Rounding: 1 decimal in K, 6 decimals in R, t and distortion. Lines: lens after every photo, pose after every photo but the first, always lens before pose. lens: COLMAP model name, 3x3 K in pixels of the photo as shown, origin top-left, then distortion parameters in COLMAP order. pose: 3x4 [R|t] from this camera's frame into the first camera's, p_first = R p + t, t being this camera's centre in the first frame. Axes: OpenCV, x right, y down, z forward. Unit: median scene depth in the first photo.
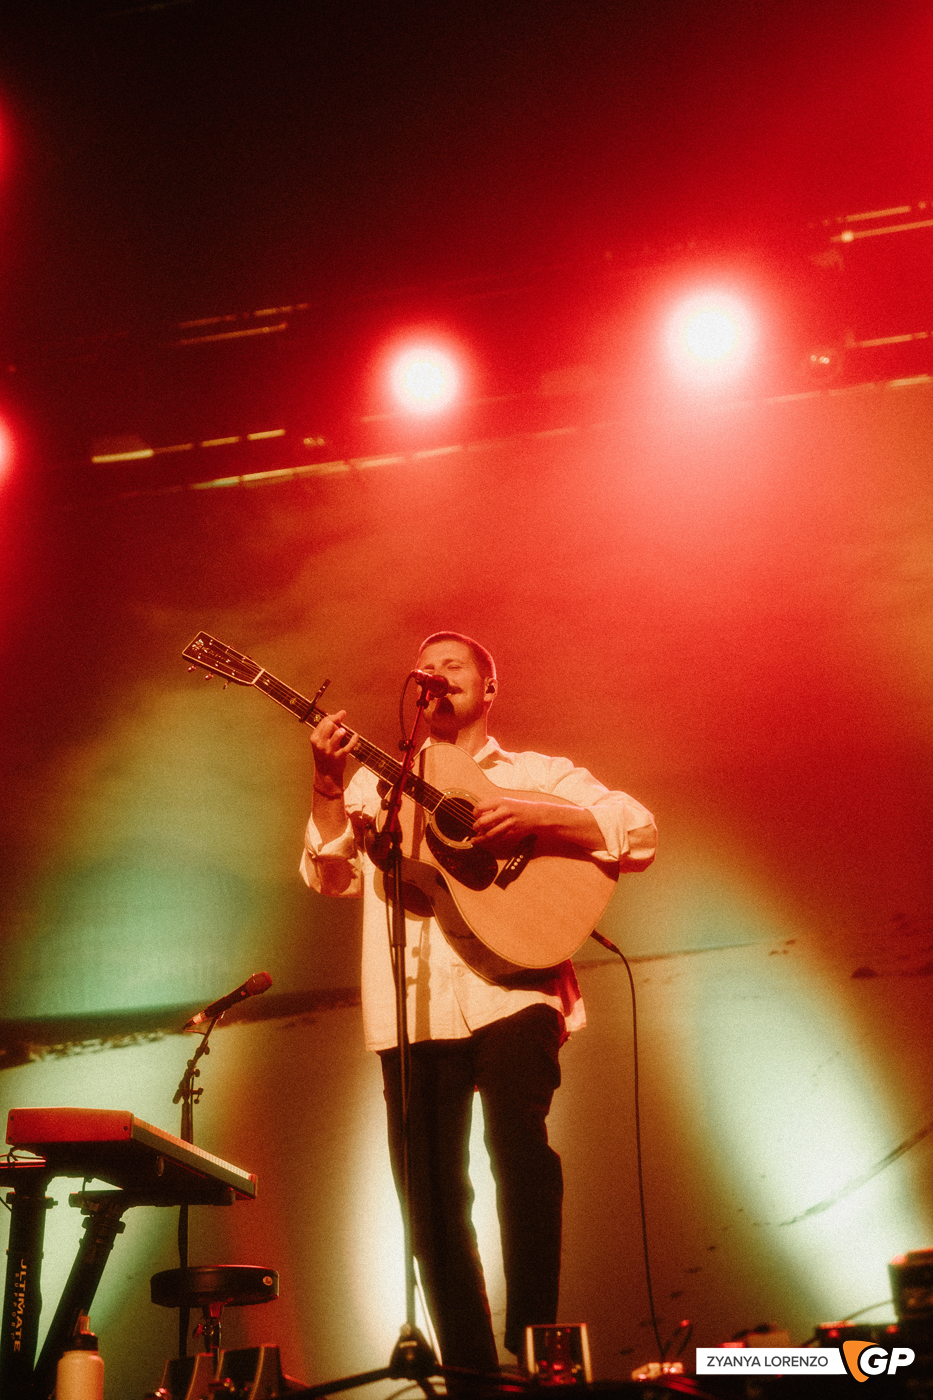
lens RADIAL K [[1958.9, 0, 466.5], [0, 1958.9, 700.0], [0, 0, 1]] dist [-0.027233, 0.131882]
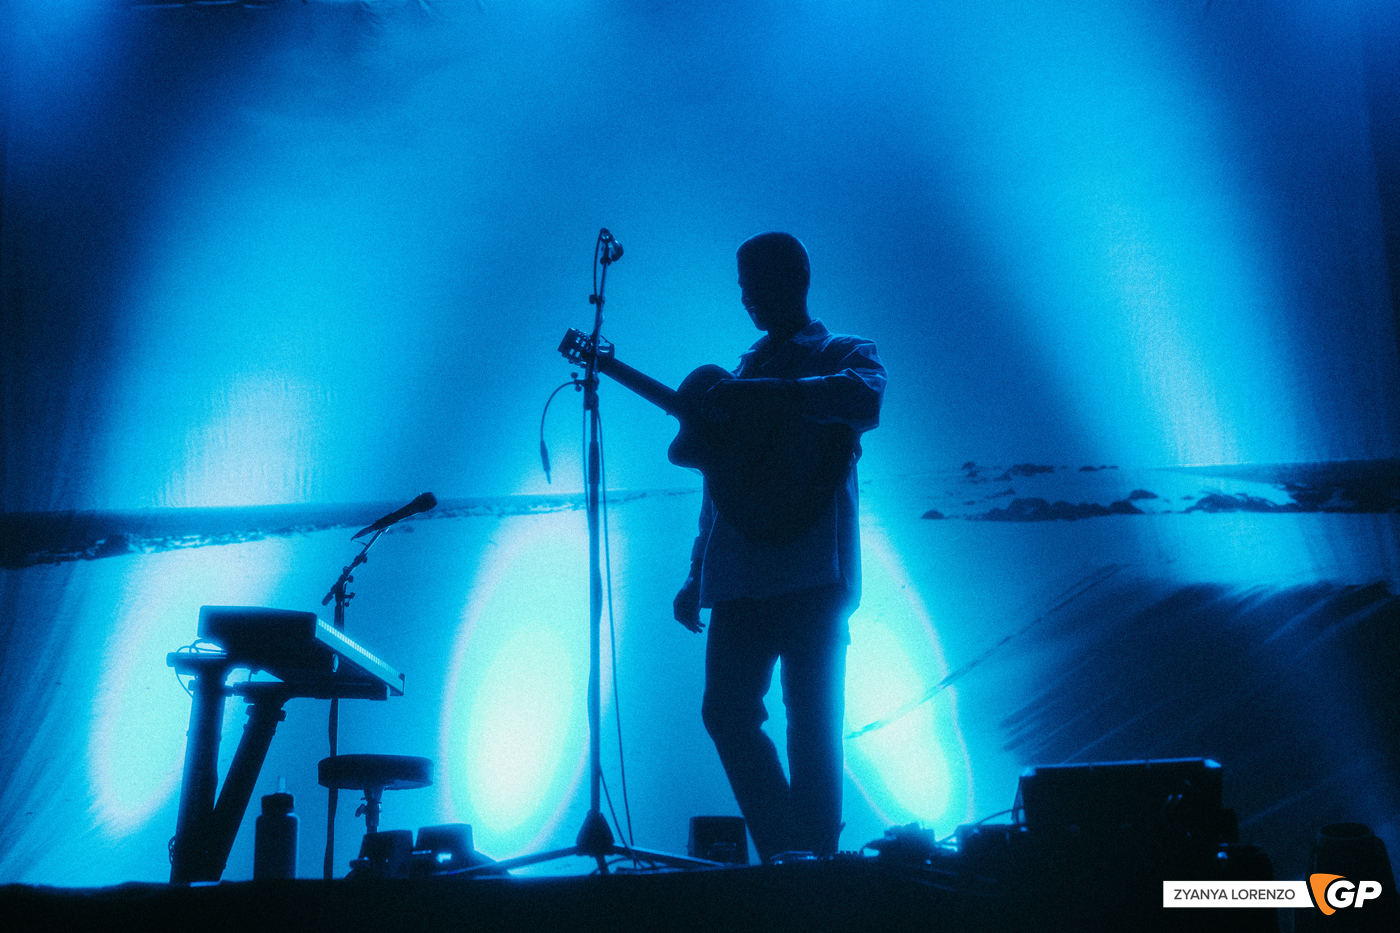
lens RADIAL K [[1958.9, 0, 721.4], [0, 1958.9, 443.9], [0, 0, 1]] dist [-0.027233, 0.131882]
pose [[0.991314, 0.061438, 0.116286, -0.041871], [-0.074659, 0.990787, 0.112991, -0.012949], [-0.108273, -0.120691, 0.986768, -0.049733]]
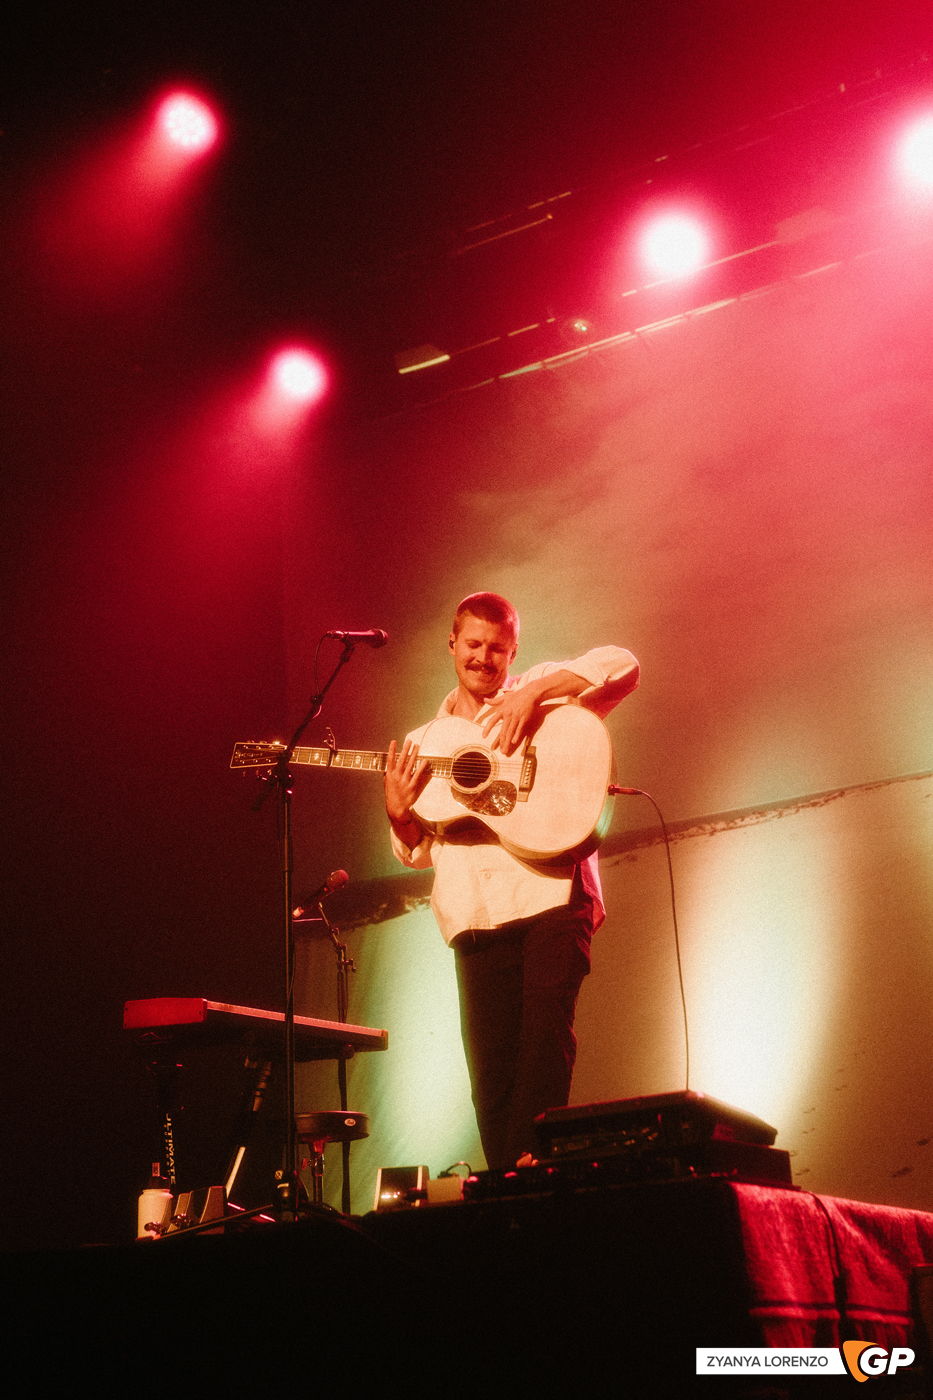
lens RADIAL K [[1948.3, 0, 497.4], [0, 1948.3, 693.5], [0, 0, 1]] dist [0.010347, -0.002203]
pose [[0.944719, -0.109090, -0.309200, 0.218610], [0.140987, 0.986551, 0.082698, -0.032266], [0.296020, -0.121719, 0.947395, -0.057836]]
